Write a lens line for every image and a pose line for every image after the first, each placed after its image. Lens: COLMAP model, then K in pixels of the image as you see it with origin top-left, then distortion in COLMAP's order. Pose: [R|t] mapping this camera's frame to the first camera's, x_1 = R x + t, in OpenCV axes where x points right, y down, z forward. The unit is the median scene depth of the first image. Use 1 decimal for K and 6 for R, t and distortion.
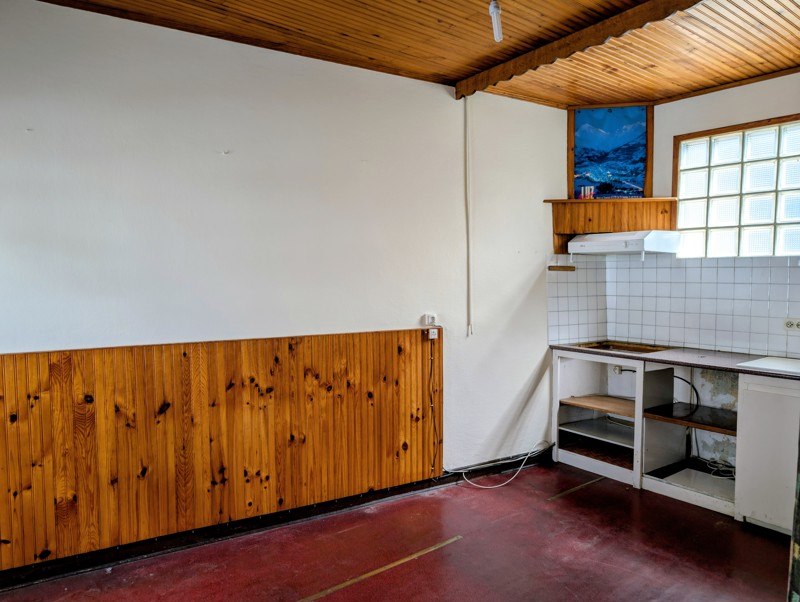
lens RADIAL K [[602.1, 0, 400.0], [0, 602.1, 301.0], [0, 0, 1]] dist [0.054661, 0.002006]
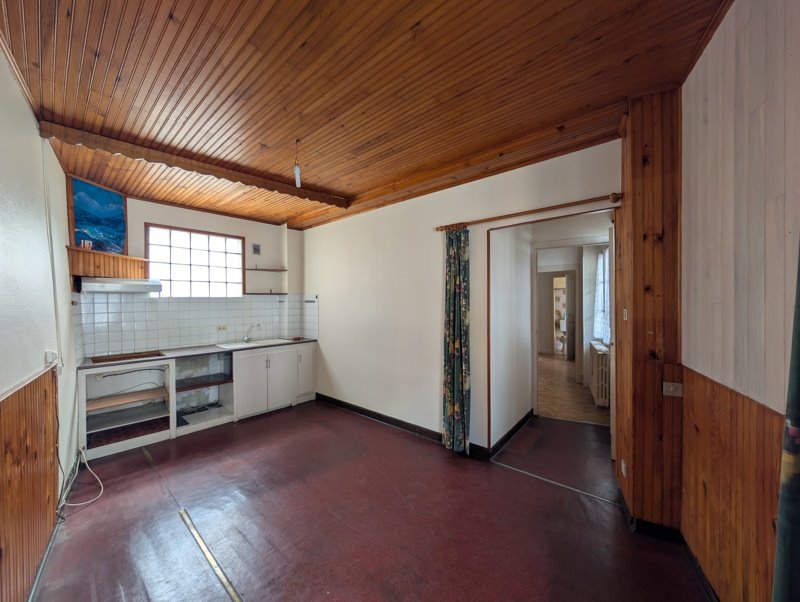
lens RADIAL K [[307.0, 0, 400.0], [0, 307.0, 301.0], [0, 0, 1]] dist [-0.000373, 0.000004]
pose [[-0.159738, 0.001684, 0.987158, -0.459486], [0.060185, 0.998155, 0.008037, -0.024574], [-0.985323, 0.060696, -0.159544, 0.463195]]
